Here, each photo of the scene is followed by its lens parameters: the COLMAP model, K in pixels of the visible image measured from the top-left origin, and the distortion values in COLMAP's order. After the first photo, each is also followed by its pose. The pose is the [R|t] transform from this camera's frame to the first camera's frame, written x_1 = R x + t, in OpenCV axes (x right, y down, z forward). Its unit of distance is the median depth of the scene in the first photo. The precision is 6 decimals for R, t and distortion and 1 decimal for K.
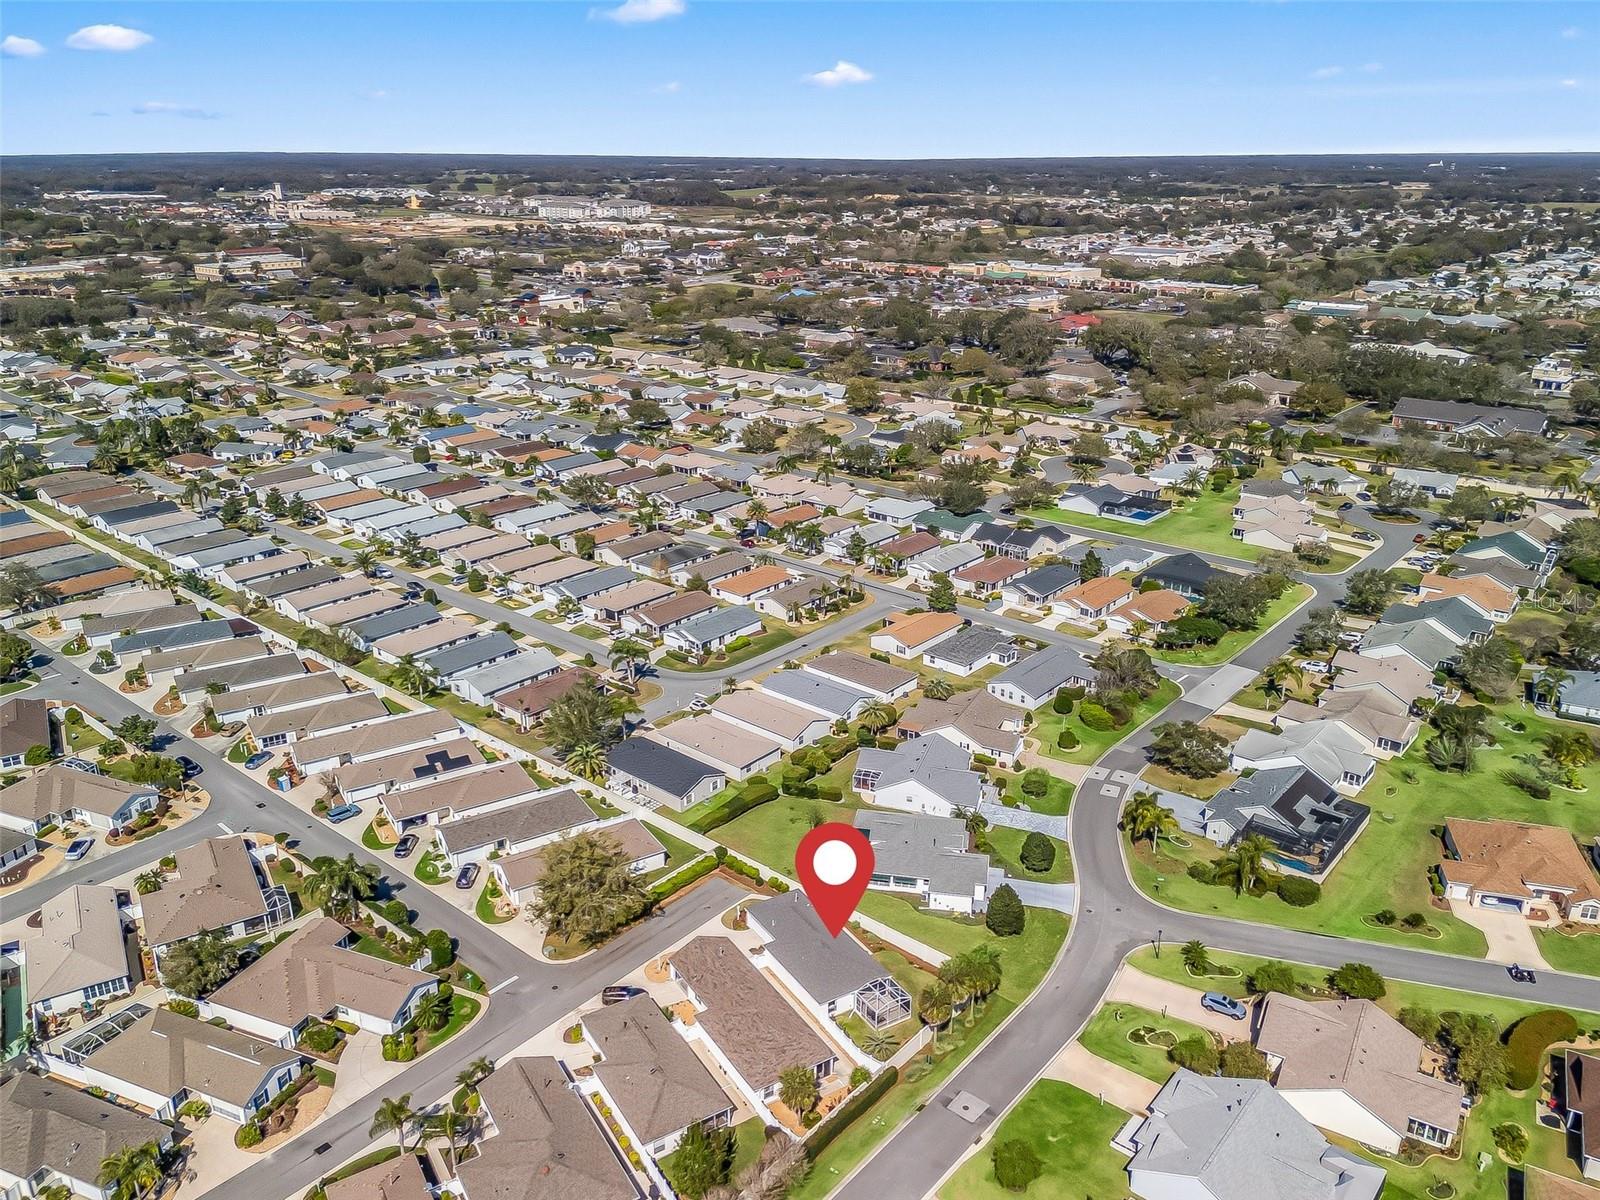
lens RADIAL K [[1180.3, 0, 801.9], [0, 1180.3, 600.5], [0, 0, 1]] dist [0.047370, -0.007377]
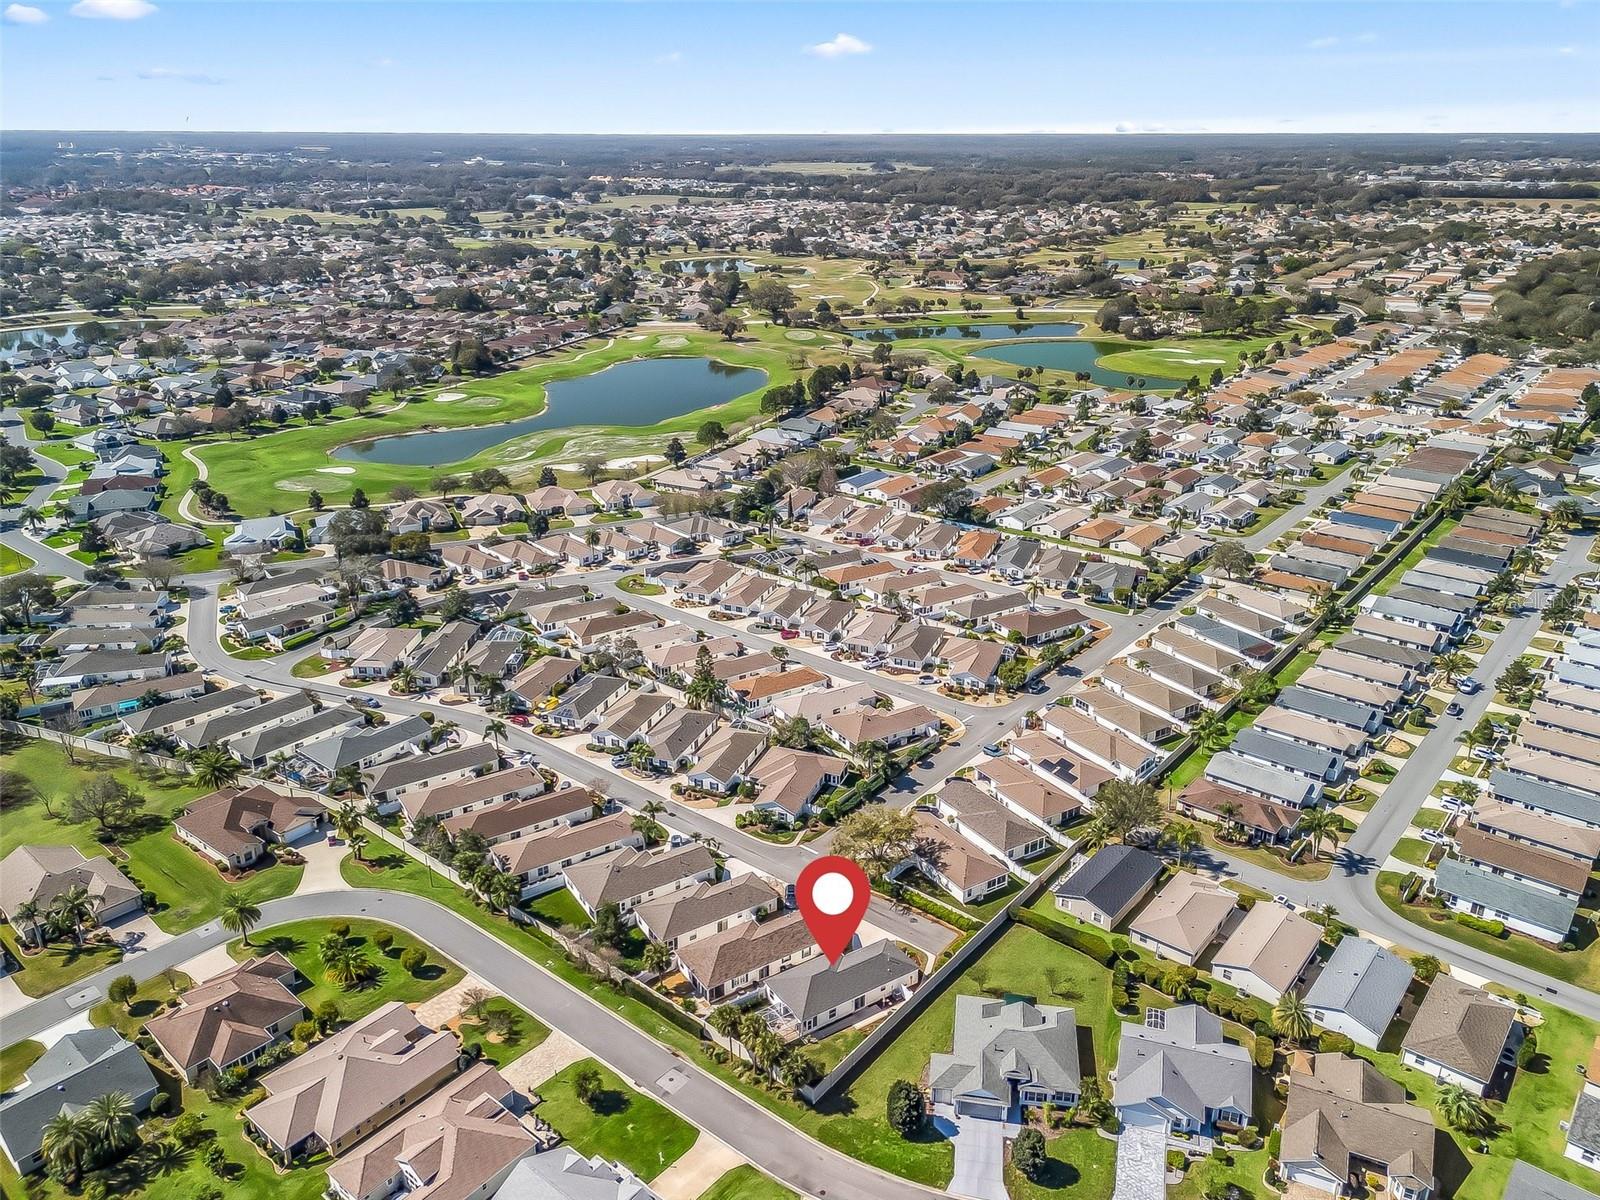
lens RADIAL K [[1180.3, 0, 803.1], [0, 1180.3, 601.7], [0, 0, 1]] dist [0.047370, -0.007377]
pose [[0.044244, 0.370935, -0.927604, 0.744932], [-0.365696, 0.870082, 0.330491, -0.315194], [0.929682, 0.324599, 0.174145, 0.501087]]
